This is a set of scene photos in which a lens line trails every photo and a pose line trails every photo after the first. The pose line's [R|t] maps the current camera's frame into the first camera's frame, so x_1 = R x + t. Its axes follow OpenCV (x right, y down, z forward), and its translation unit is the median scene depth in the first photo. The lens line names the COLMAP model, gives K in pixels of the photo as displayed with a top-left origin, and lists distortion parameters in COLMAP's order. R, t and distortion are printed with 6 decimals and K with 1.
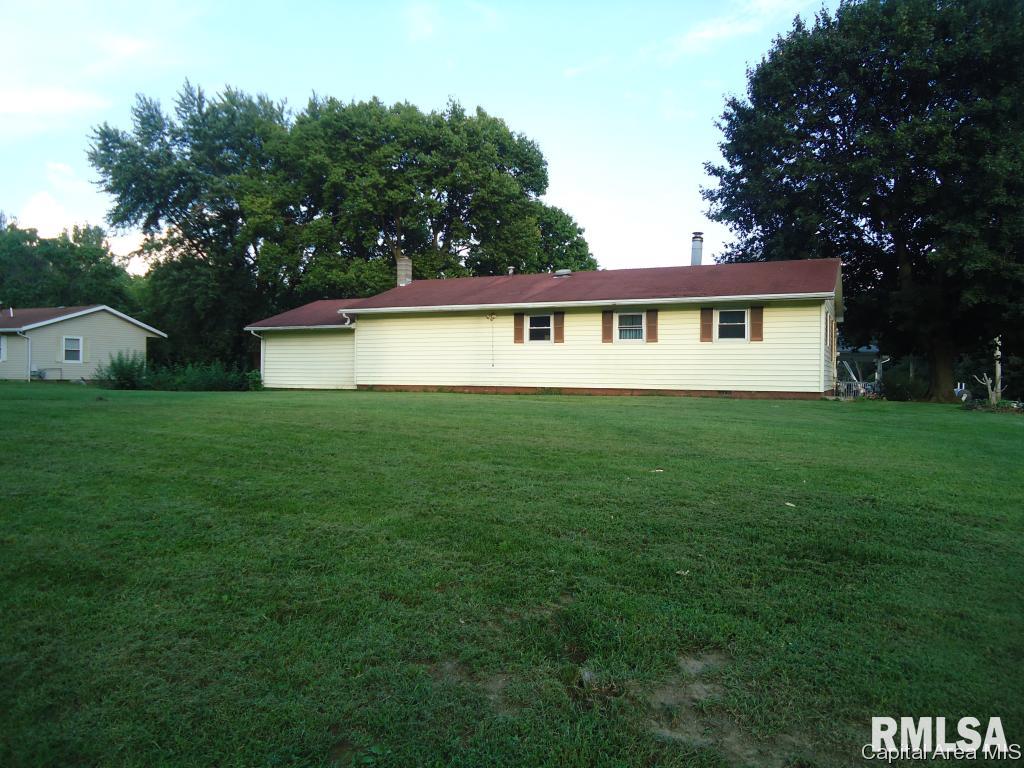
lens RADIAL K [[745.1, 0, 514.6], [0, 745.1, 381.5], [0, 0, 1]] dist [-0.006671, -0.001266]
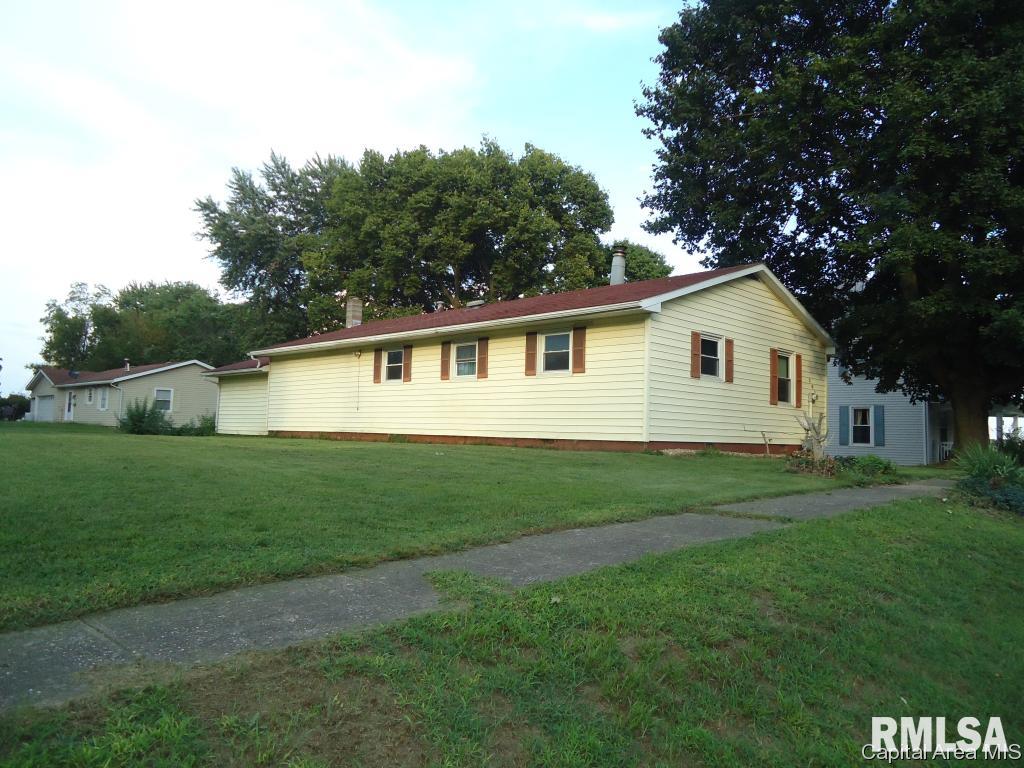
lens RADIAL K [[745.1, 0, 514.6], [0, 745.1, 381.5], [0, 0, 1]] dist [-0.006671, -0.001266]
pose [[0.943730, -0.008921, -0.330596, 0.444125], [-0.018608, 0.996620, -0.080014, 0.013497], [0.330193, 0.081663, 0.940374, 0.236373]]
